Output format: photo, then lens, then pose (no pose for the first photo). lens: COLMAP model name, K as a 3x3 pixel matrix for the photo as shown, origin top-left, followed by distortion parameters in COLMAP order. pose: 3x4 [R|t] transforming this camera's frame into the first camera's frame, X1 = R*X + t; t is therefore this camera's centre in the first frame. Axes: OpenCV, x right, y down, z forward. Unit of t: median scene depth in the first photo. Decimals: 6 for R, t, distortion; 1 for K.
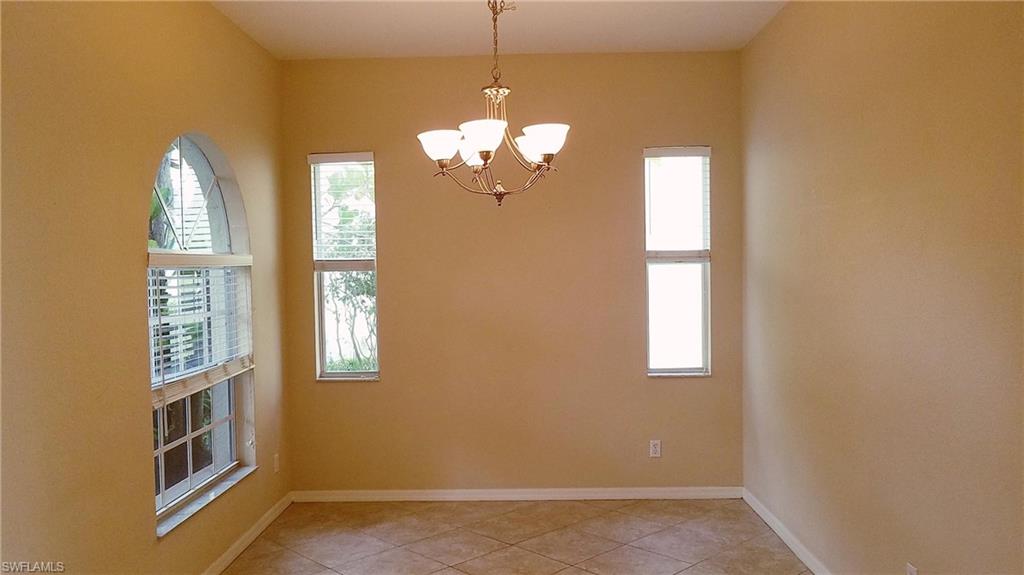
lens RADIAL K [[809.8, 0, 512.0], [0, 809.8, 287.5], [0, 0, 1]] dist [-0.011086, -0.007291]
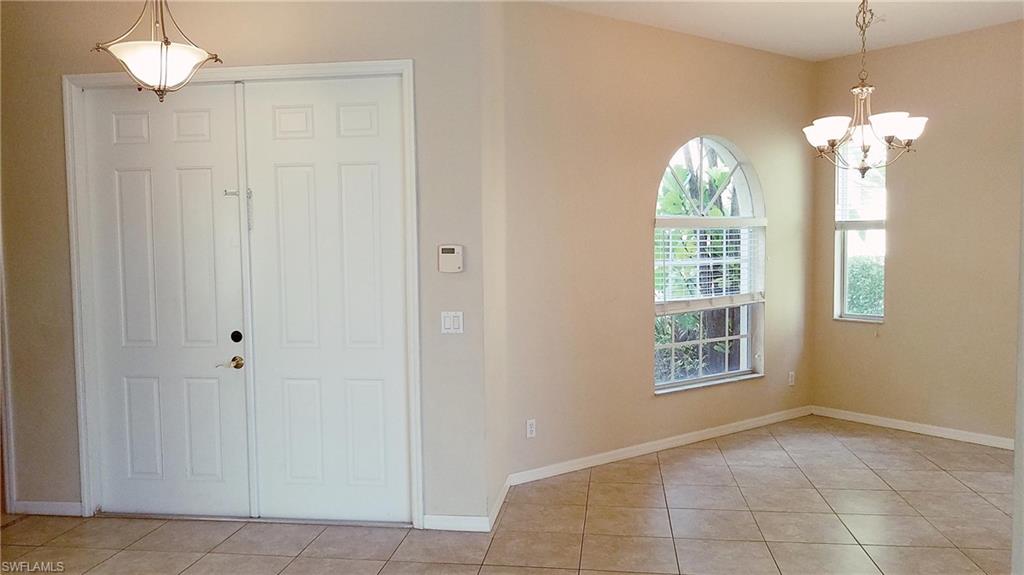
lens RADIAL K [[809.8, 0, 512.0], [0, 809.8, 287.5], [0, 0, 1]] dist [-0.011086, -0.007291]
pose [[0.633500, 0.054777, -0.771801, 0.452416], [-0.017638, 0.998254, 0.056372, 0.006687], [0.773541, -0.022098, 0.633360, -0.179840]]
